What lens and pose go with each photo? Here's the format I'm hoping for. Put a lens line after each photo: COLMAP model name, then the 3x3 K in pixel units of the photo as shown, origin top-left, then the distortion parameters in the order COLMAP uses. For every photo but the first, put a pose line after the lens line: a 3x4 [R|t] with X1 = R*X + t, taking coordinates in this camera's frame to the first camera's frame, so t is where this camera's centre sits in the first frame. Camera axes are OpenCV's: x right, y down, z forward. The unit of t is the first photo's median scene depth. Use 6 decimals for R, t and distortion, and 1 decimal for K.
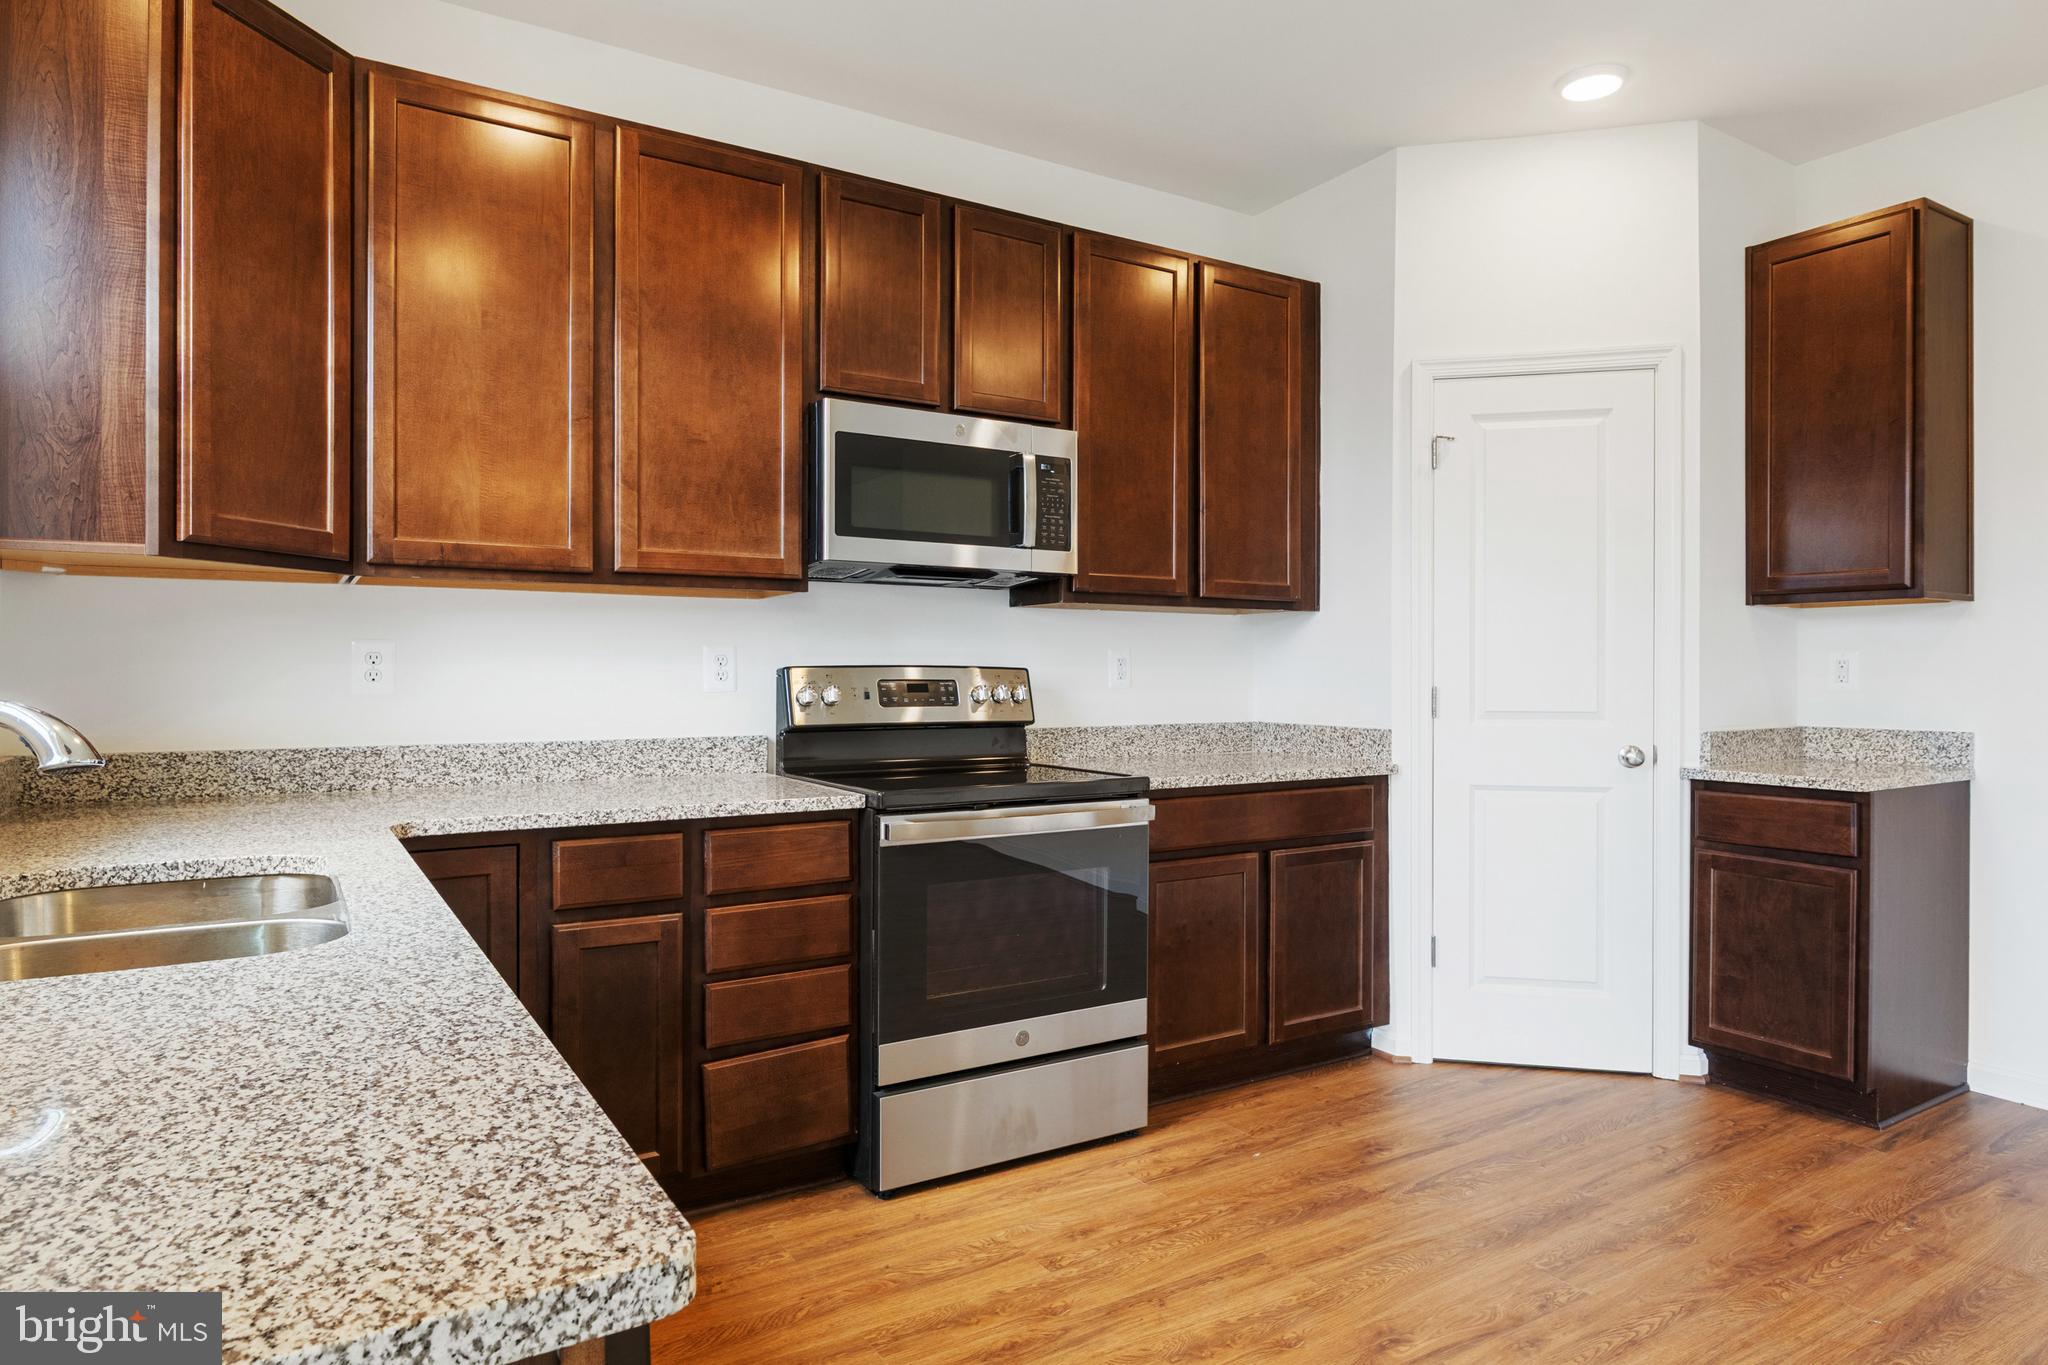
lens RADIAL K [[1192.0, 0, 1017.1], [0, 1192.0, 678.5], [0, 0, 1]] dist [-0.006137, -0.002054]
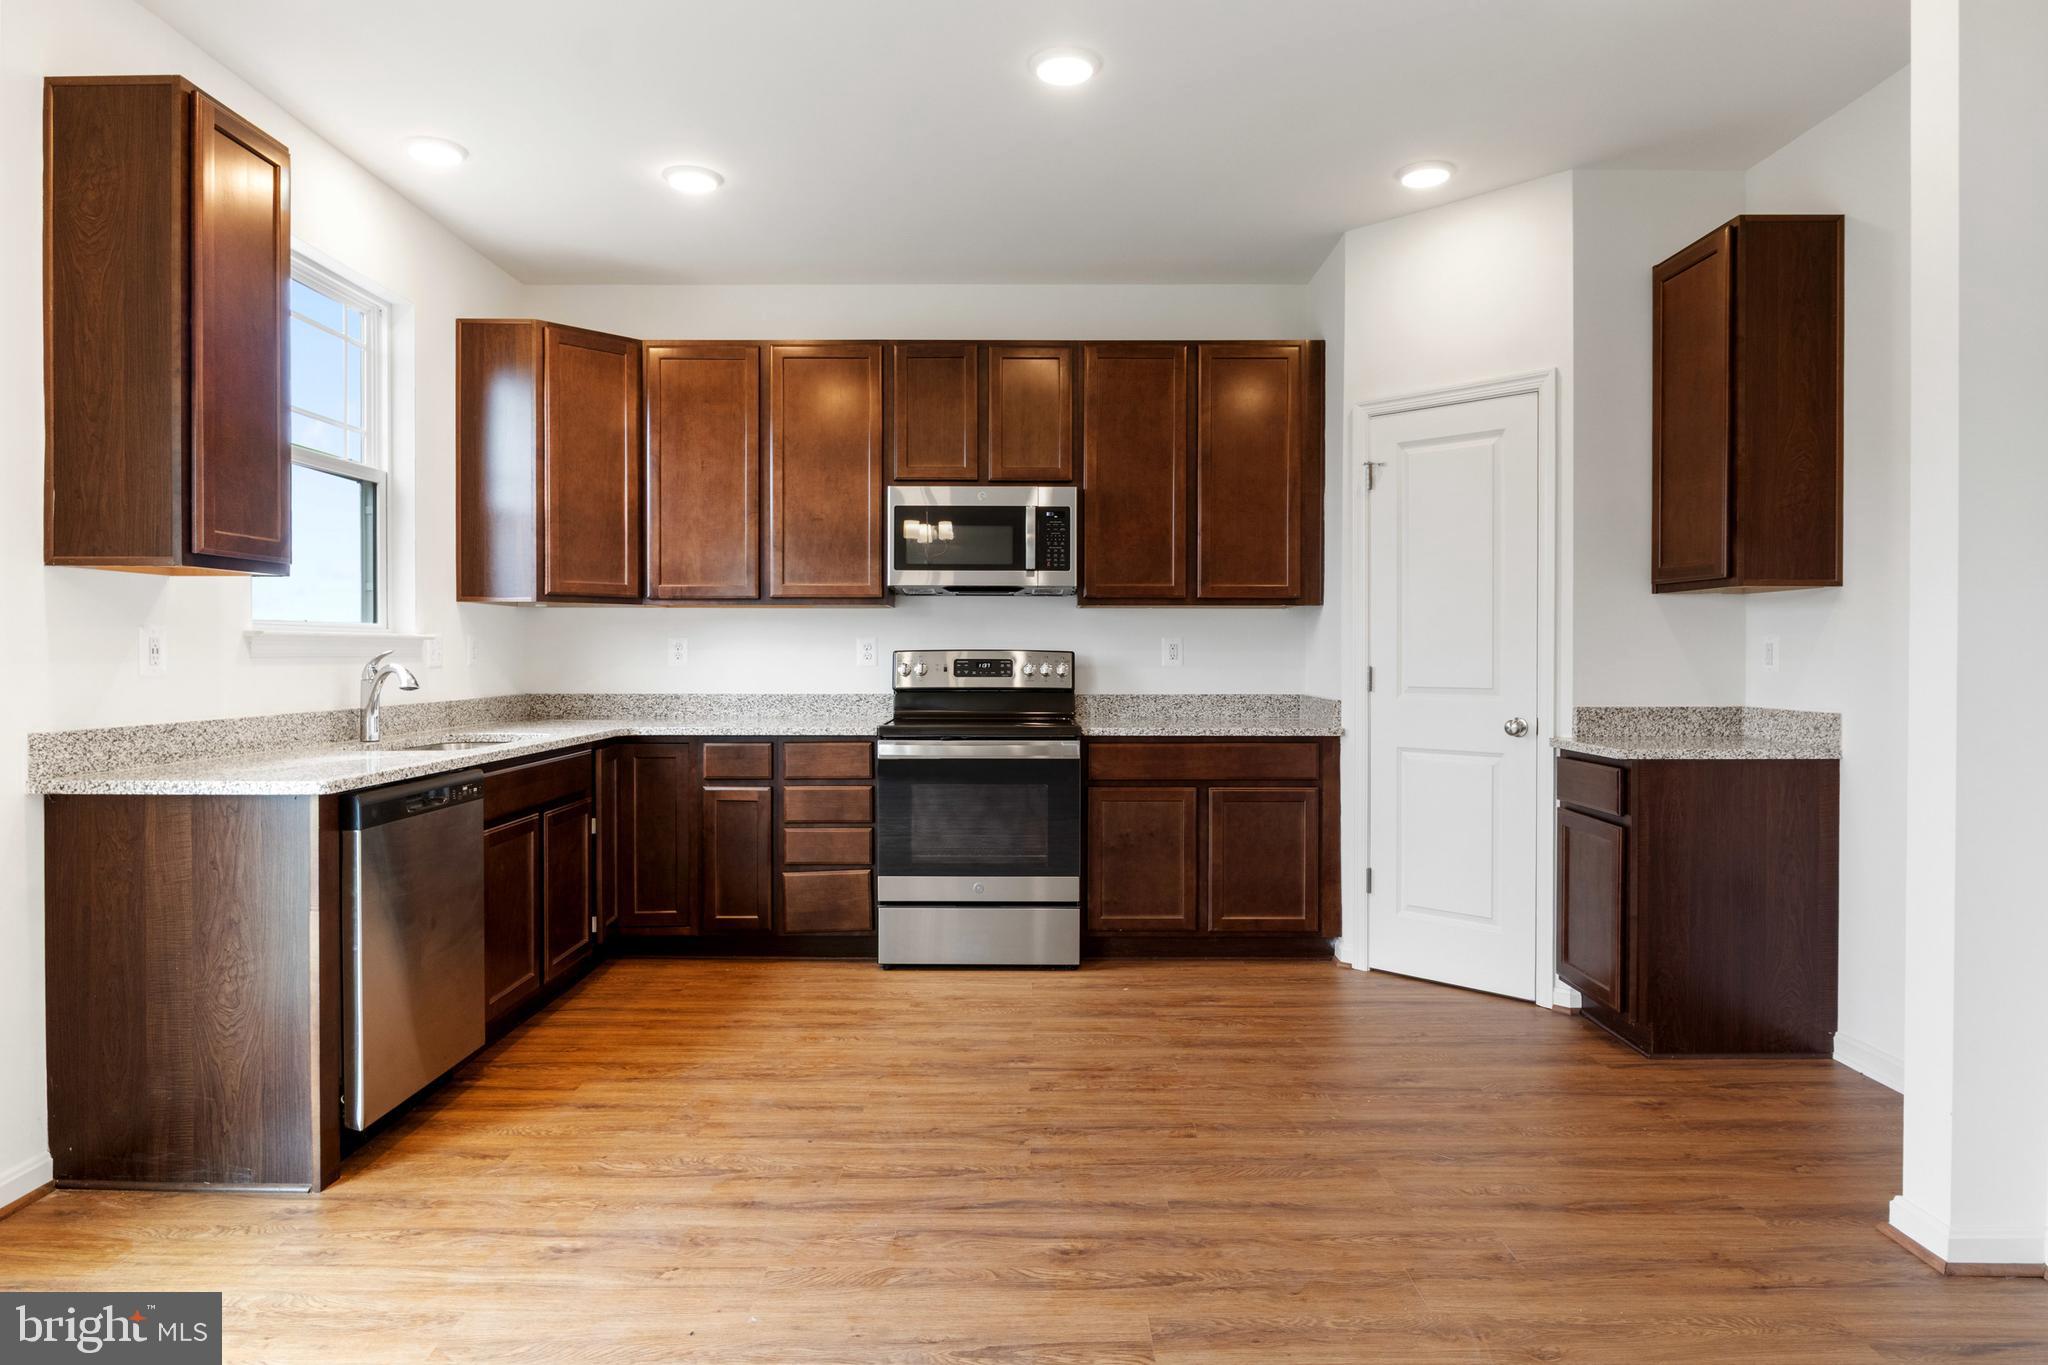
lens RADIAL K [[1192.0, 0, 1021.1], [0, 1192.0, 667.4], [0, 0, 1]] dist [-0.006137, -0.002054]
pose [[0.851164, 0.006728, -0.524857, 0.819031], [-0.003170, 0.999966, 0.007677, -0.000430], [0.524890, -0.004871, 0.851156, -0.282776]]
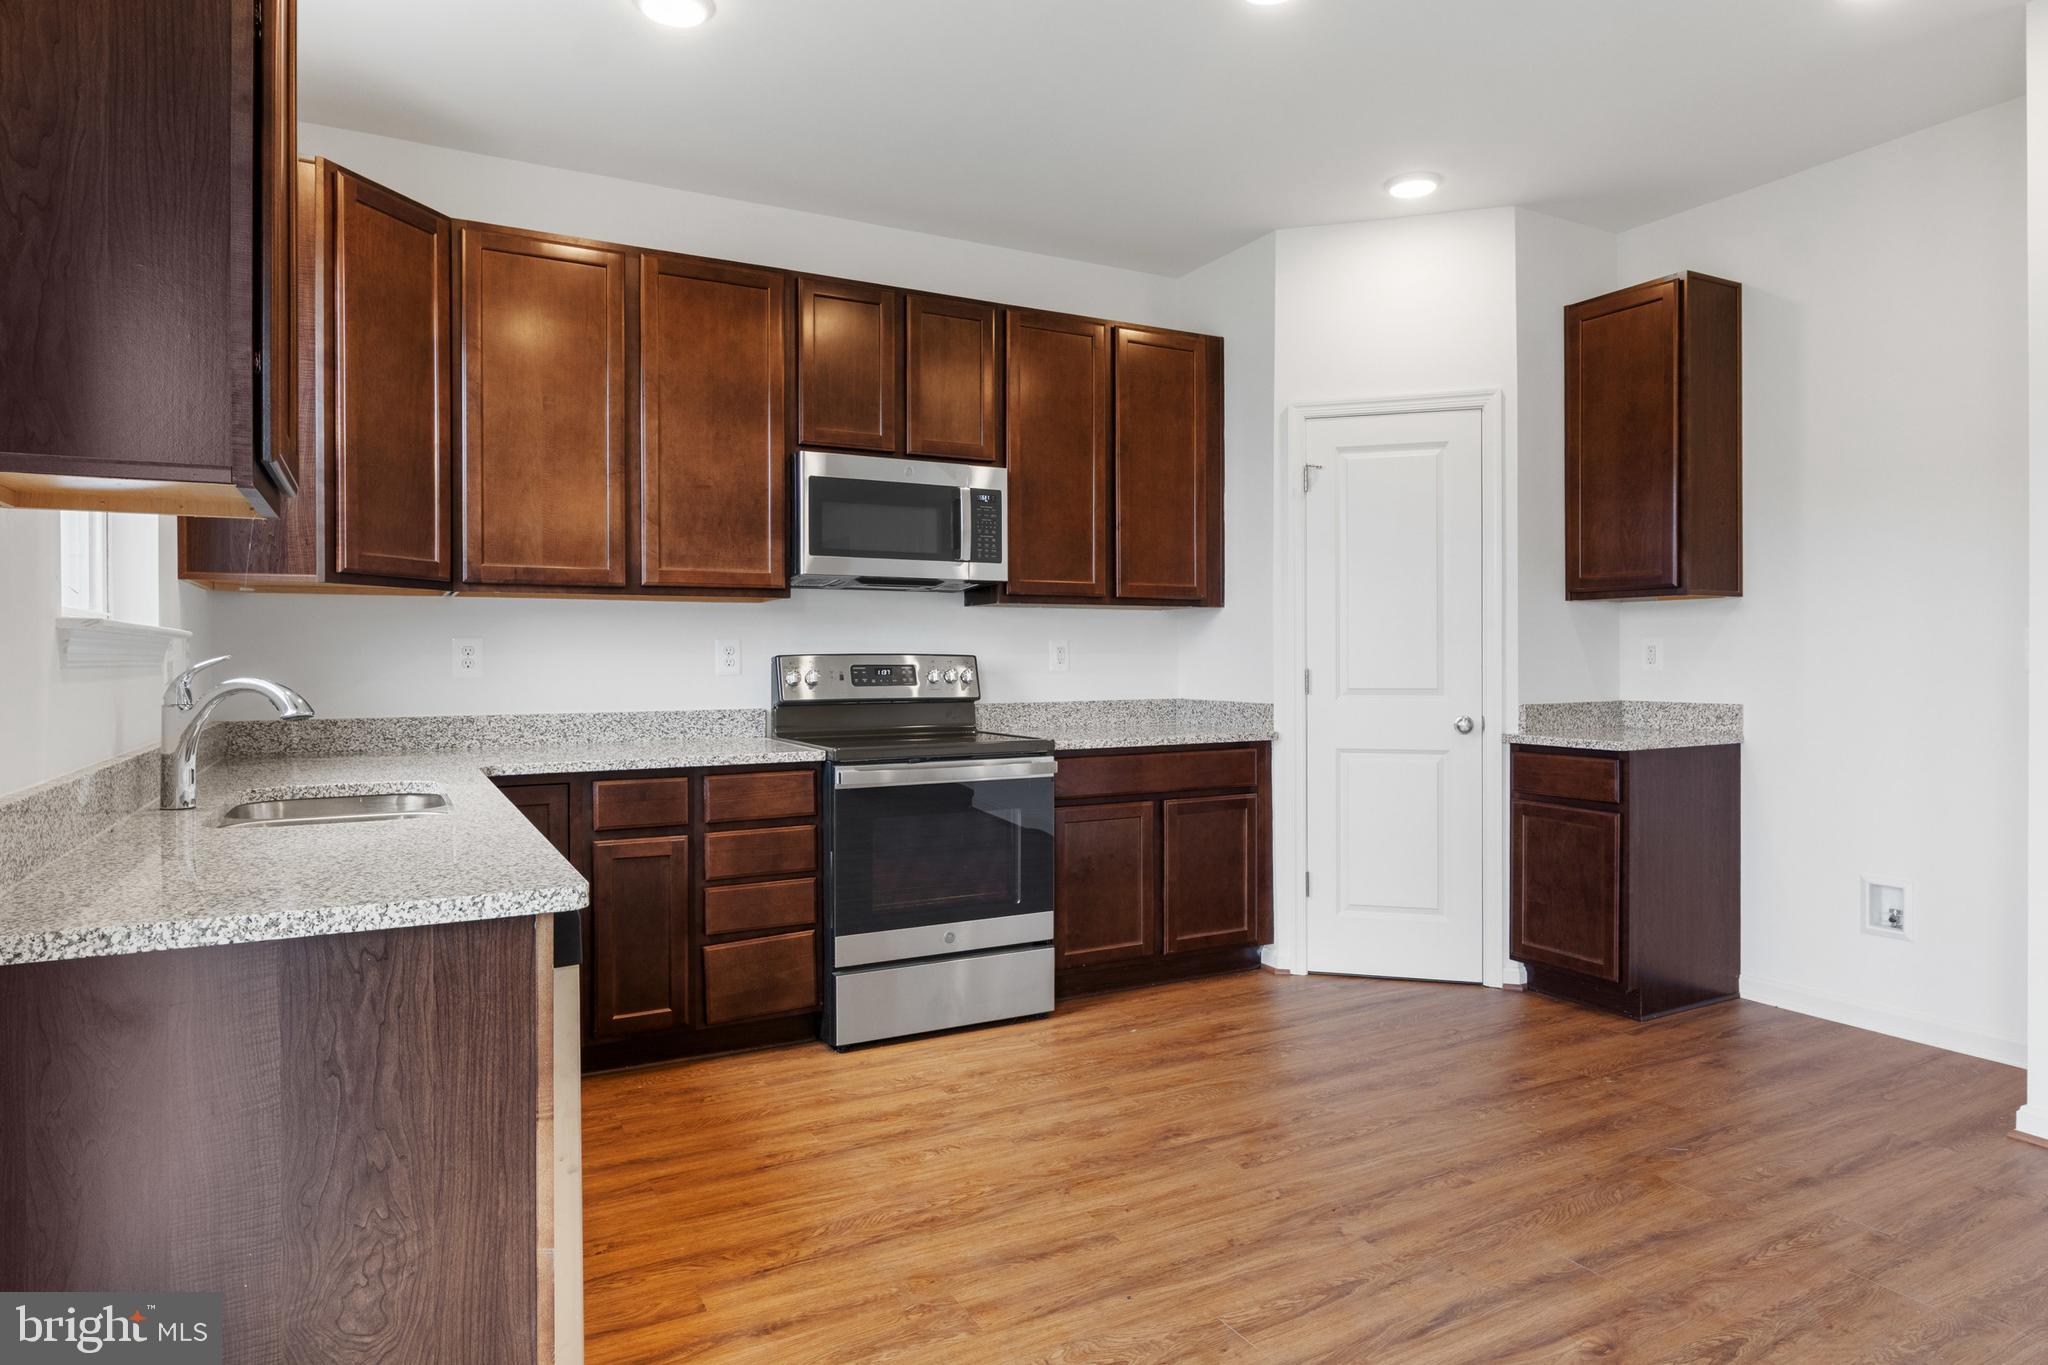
lens RADIAL K [[1192.0, 0, 1028.8], [0, 1192.0, 665.9], [0, 0, 1]] dist [-0.006137, -0.002054]
pose [[0.998578, -0.004305, -0.053144, 0.152784], [0.004371, 0.999990, 0.001118, 0.001364], [0.053138, -0.001349, 0.998586, -0.288178]]
